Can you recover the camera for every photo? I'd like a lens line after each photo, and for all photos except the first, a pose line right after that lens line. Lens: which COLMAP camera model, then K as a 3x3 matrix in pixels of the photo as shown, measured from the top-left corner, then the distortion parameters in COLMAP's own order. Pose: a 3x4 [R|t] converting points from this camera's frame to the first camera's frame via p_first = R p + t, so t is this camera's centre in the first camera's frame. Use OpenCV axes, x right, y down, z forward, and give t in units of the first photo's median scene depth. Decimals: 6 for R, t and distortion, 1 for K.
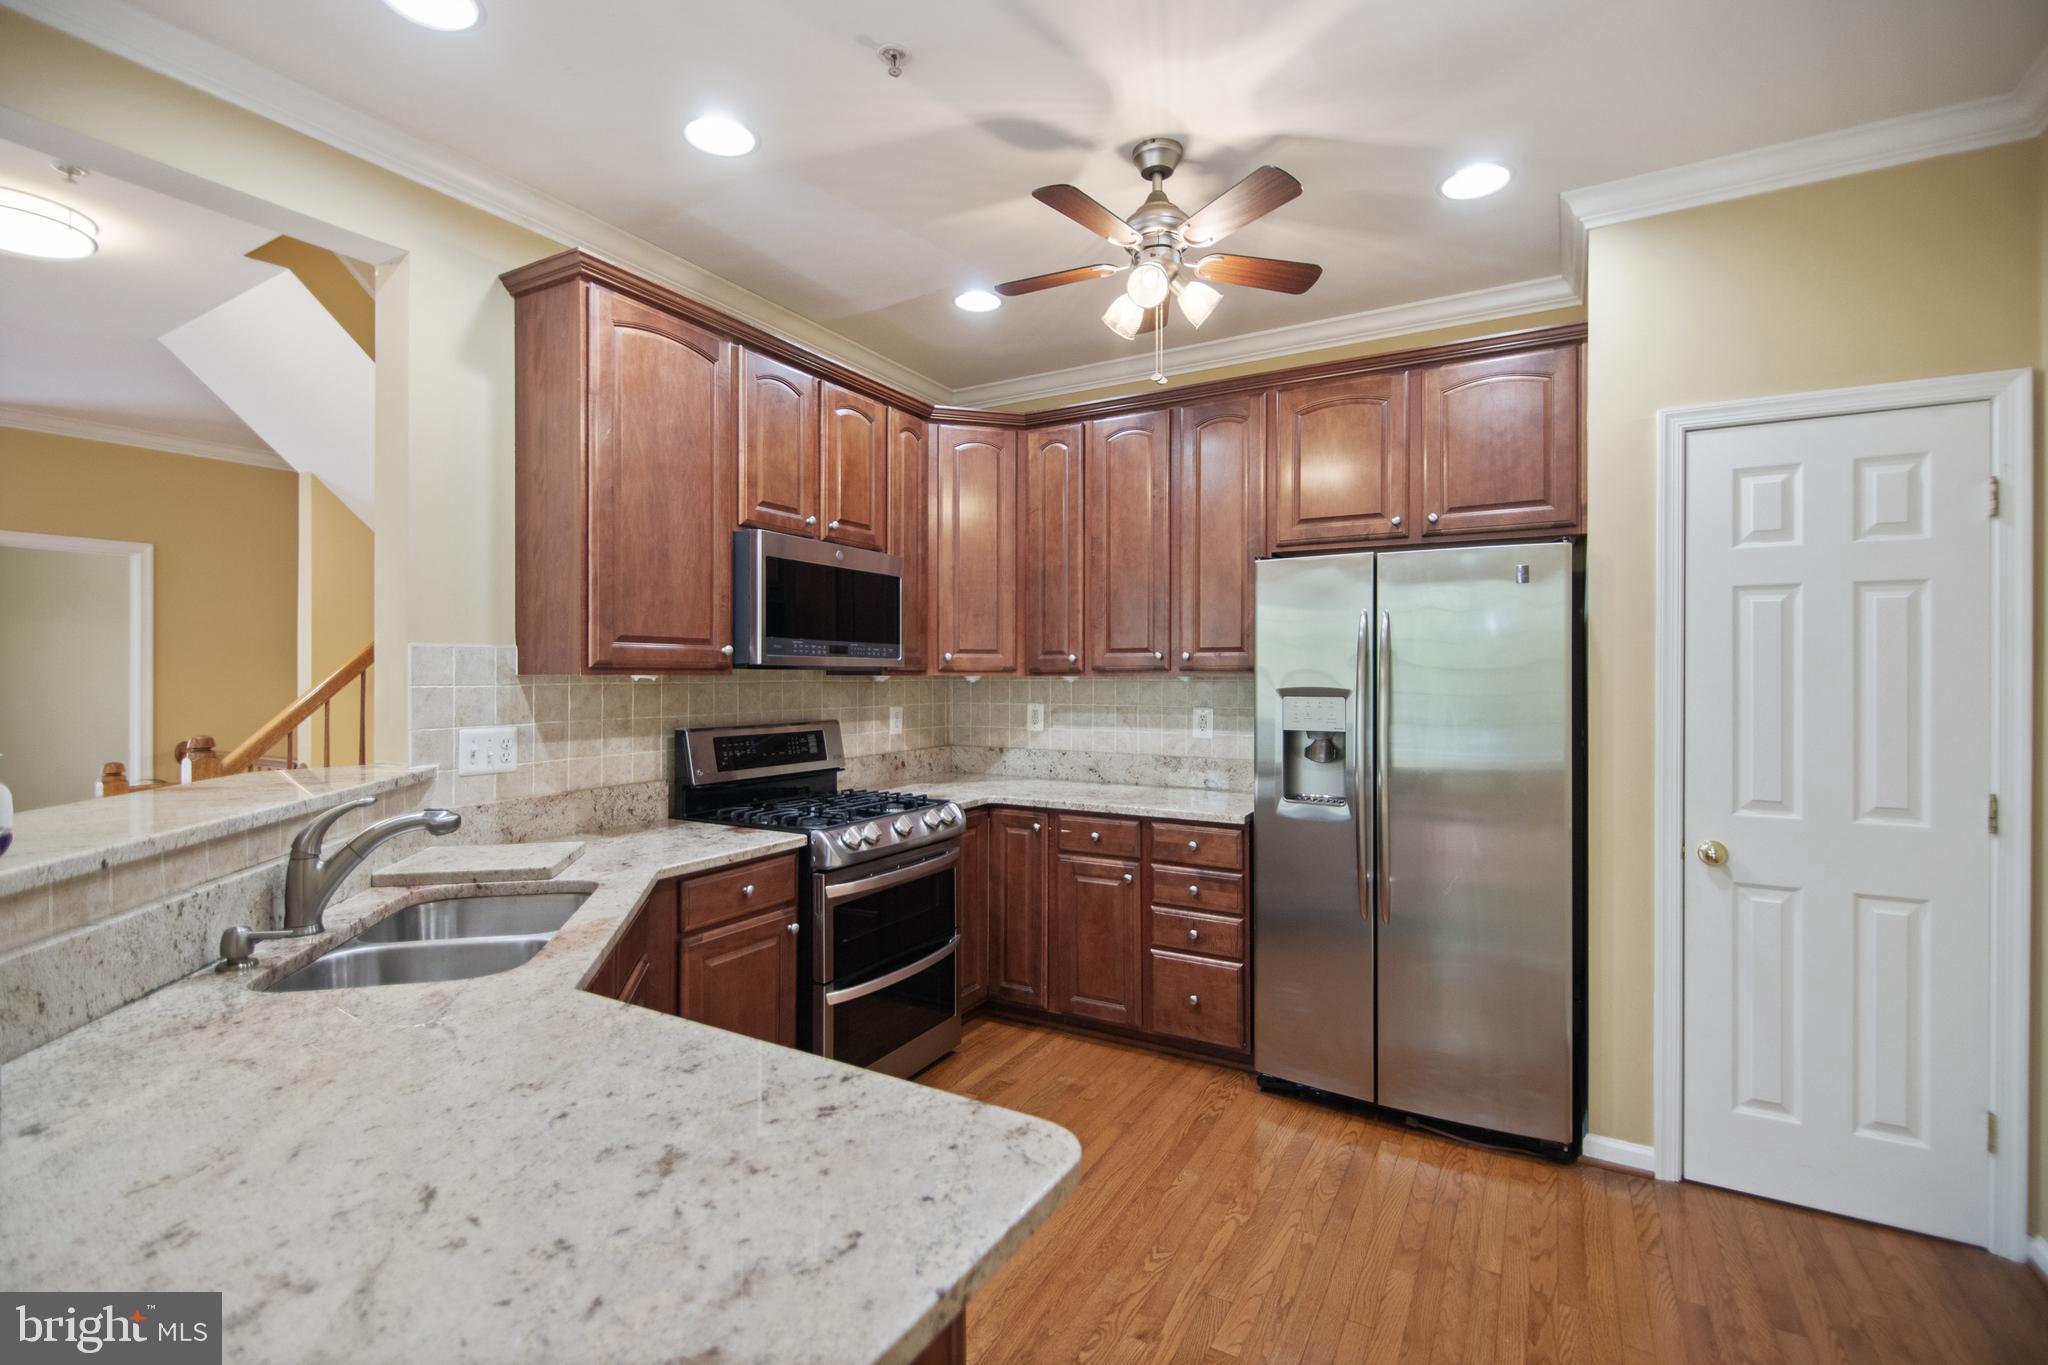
lens RADIAL K [[899.7, 0, 1028.5], [0, 899.7, 671.2], [0, 0, 1]] dist [0.001596, 0.000556]
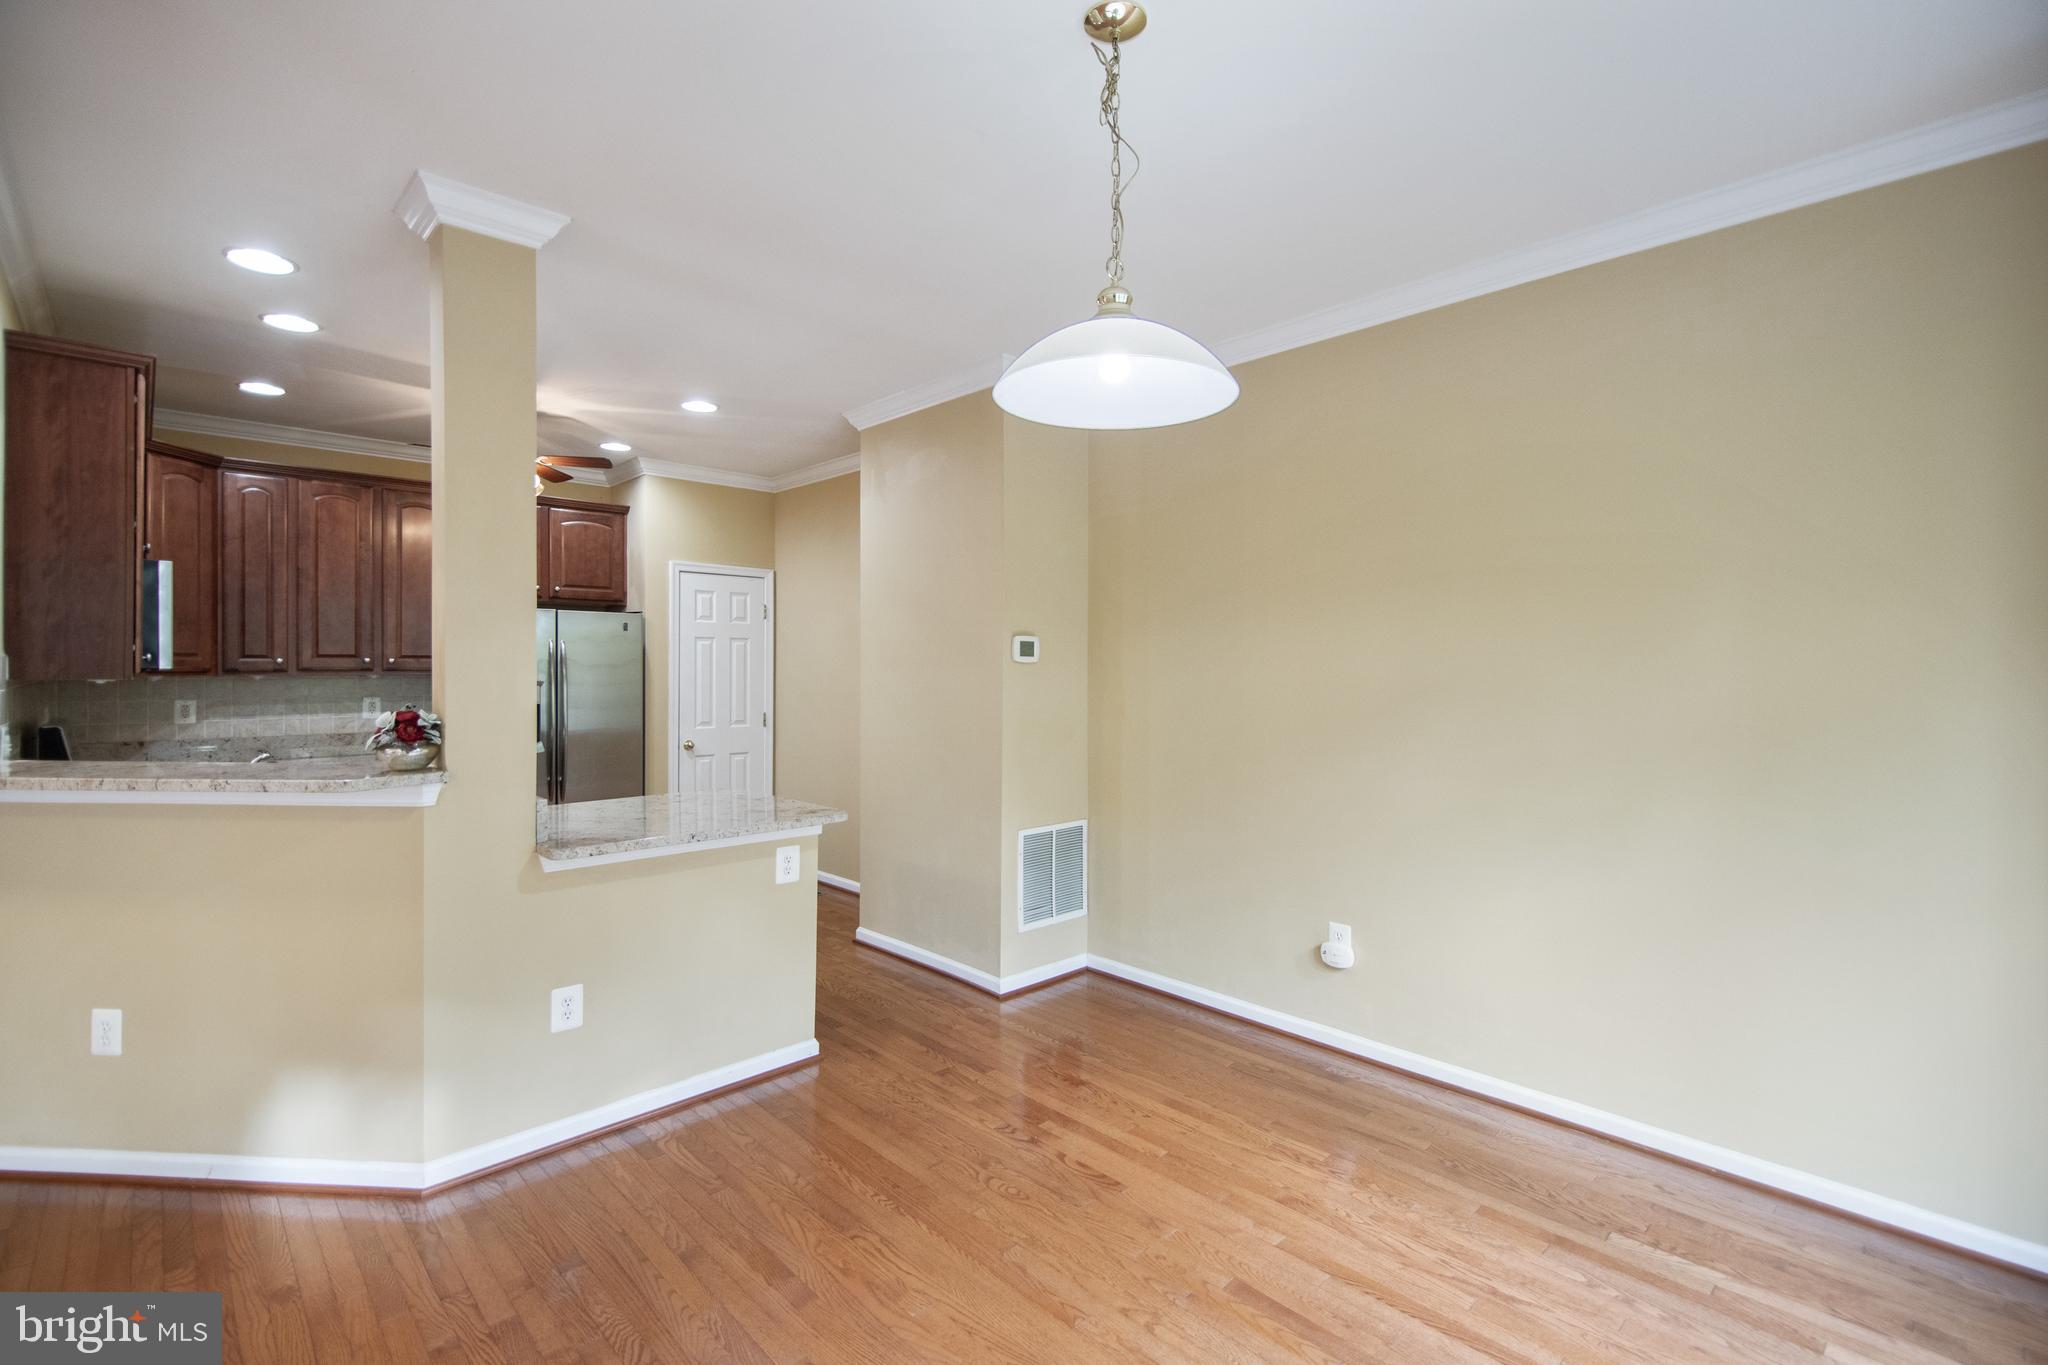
lens RADIAL K [[899.7, 0, 1043.2], [0, 899.7, 675.2], [0, 0, 1]] dist [0.001596, 0.000556]
pose [[0.255492, -0.009276, 0.966767, -0.919063], [-0.003605, 0.999938, 0.010547, -0.012017], [-0.966805, -0.006180, 0.255442, -0.378444]]
